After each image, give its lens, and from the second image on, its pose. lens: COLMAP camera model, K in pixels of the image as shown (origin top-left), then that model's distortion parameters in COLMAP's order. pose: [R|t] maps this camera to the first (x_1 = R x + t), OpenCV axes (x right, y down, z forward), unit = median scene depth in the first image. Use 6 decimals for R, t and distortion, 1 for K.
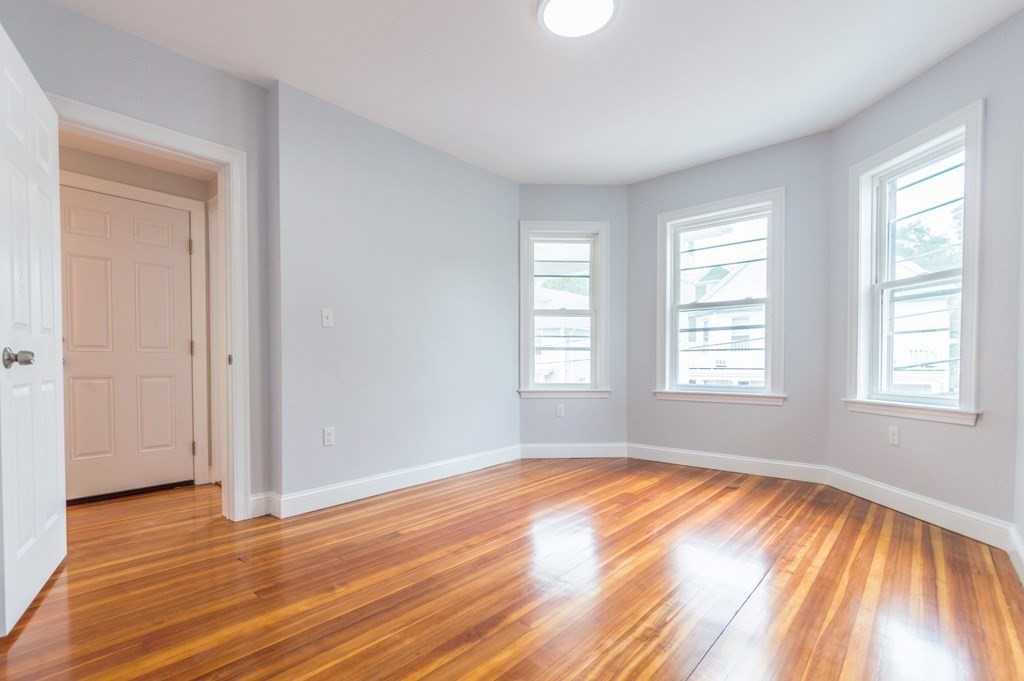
lens RADIAL K [[477.6, 0, 507.1], [0, 477.6, 365.7], [0, 0, 1]] dist [0.001747, 0.000004]
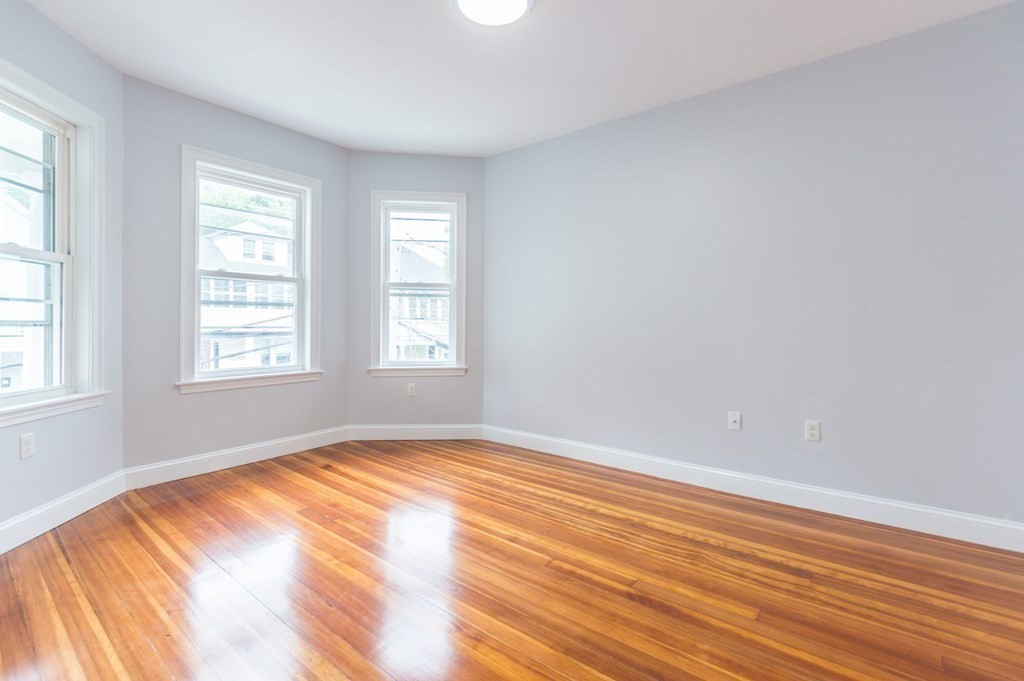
lens RADIAL K [[464.7, 0, 502.9], [0, 464.7, 336.9], [0, 0, 1]] dist [0.002178, 0.000174]
pose [[-0.053695, -0.028850, 0.998141, -0.585627], [0.001275, 0.999580, 0.028960, -0.052783], [-0.998557, 0.002828, -0.053636, 0.756517]]
